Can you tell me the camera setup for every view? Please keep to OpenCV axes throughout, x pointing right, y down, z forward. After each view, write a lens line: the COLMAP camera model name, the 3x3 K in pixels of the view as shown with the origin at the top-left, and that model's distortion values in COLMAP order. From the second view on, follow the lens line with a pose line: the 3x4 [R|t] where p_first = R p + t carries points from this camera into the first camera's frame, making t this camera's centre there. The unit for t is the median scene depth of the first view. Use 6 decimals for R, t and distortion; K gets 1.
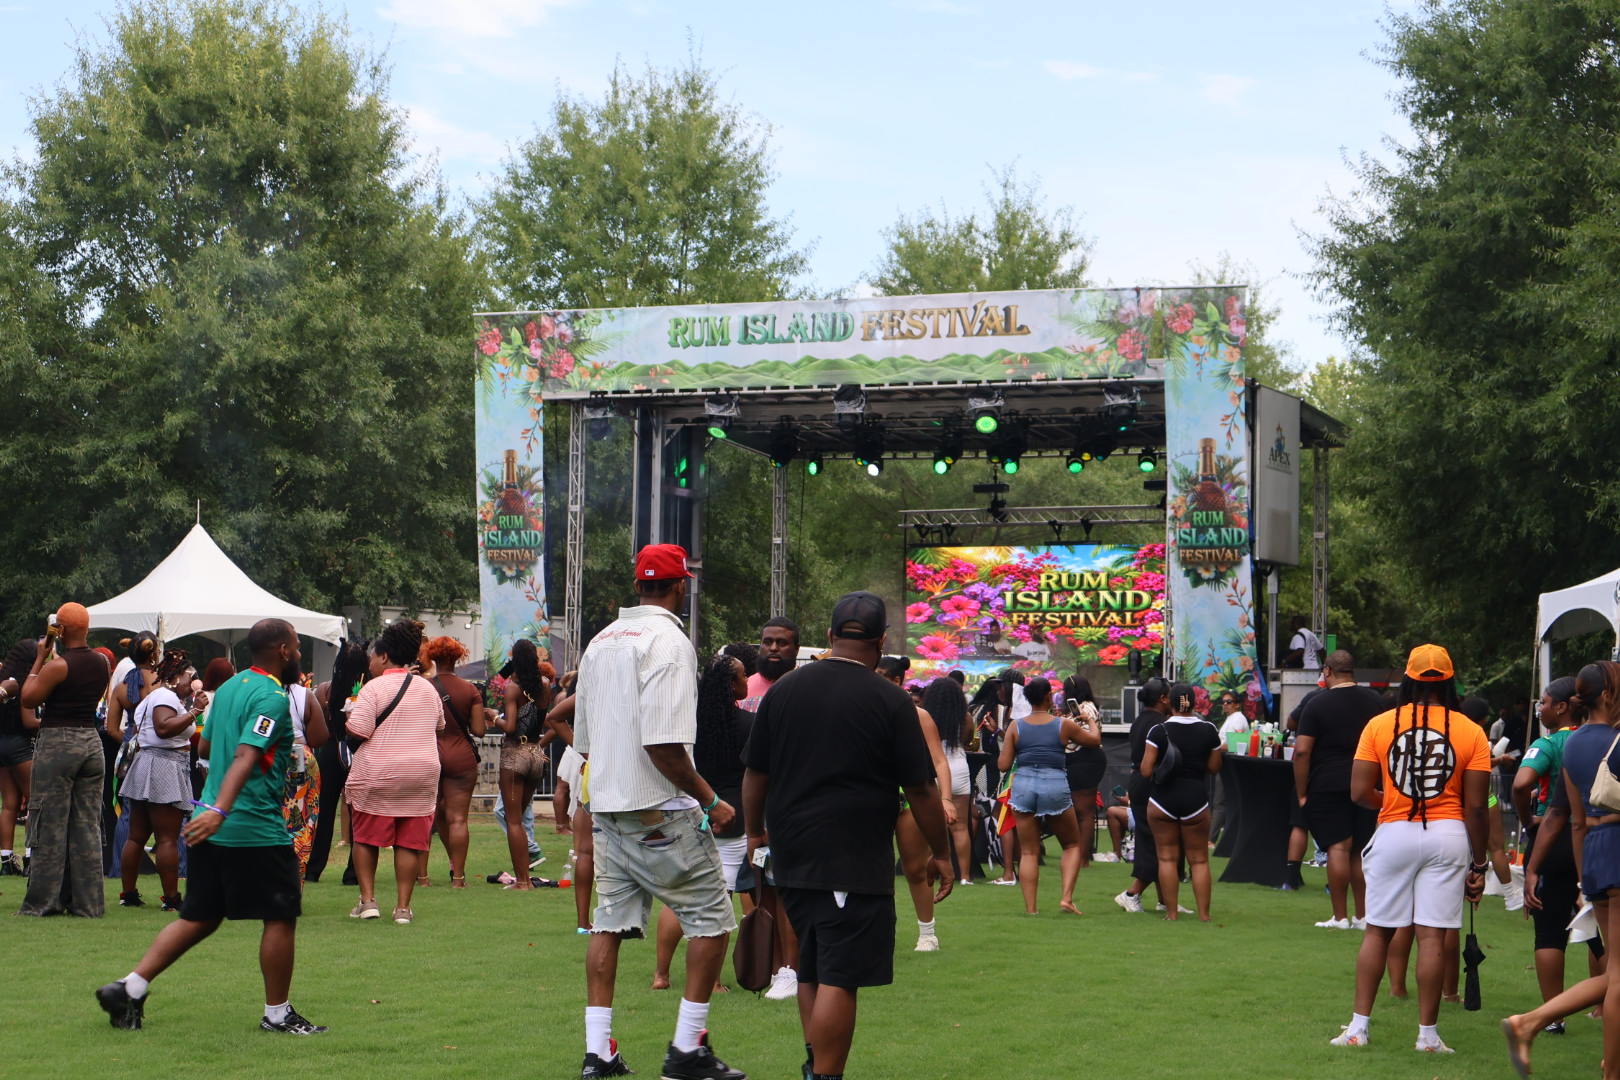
lens RADIAL K [[3173.3, 0, 802.3], [0, 3173.3, 540.7], [0, 0, 1]] dist [0.000550, 0.001916]
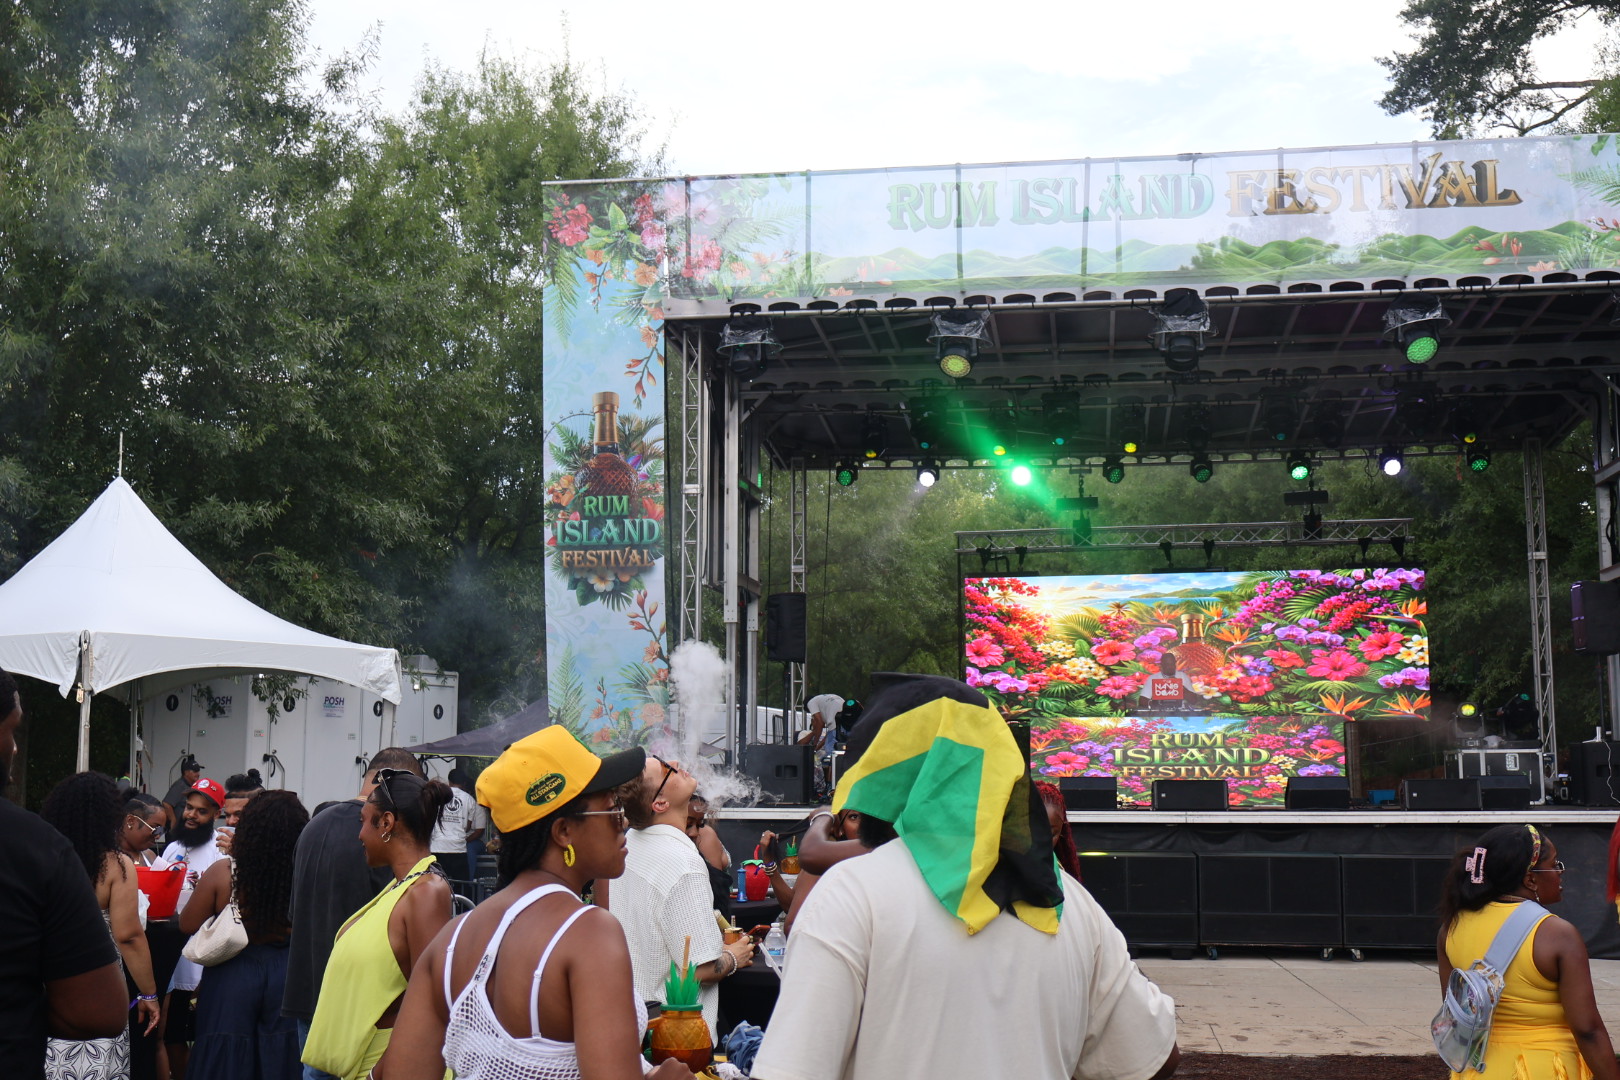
lens RADIAL K [[1902.1, 0, 810.0], [0, 1902.1, 540.0], [0, 0, 1]] dist [0.001538, 0.023034]
pose [[0.953493, 0.015529, 0.301015, -0.167608], [0.002799, 0.998173, -0.060360, 0.024089], [-0.301403, 0.058396, 0.951707, 0.626514]]
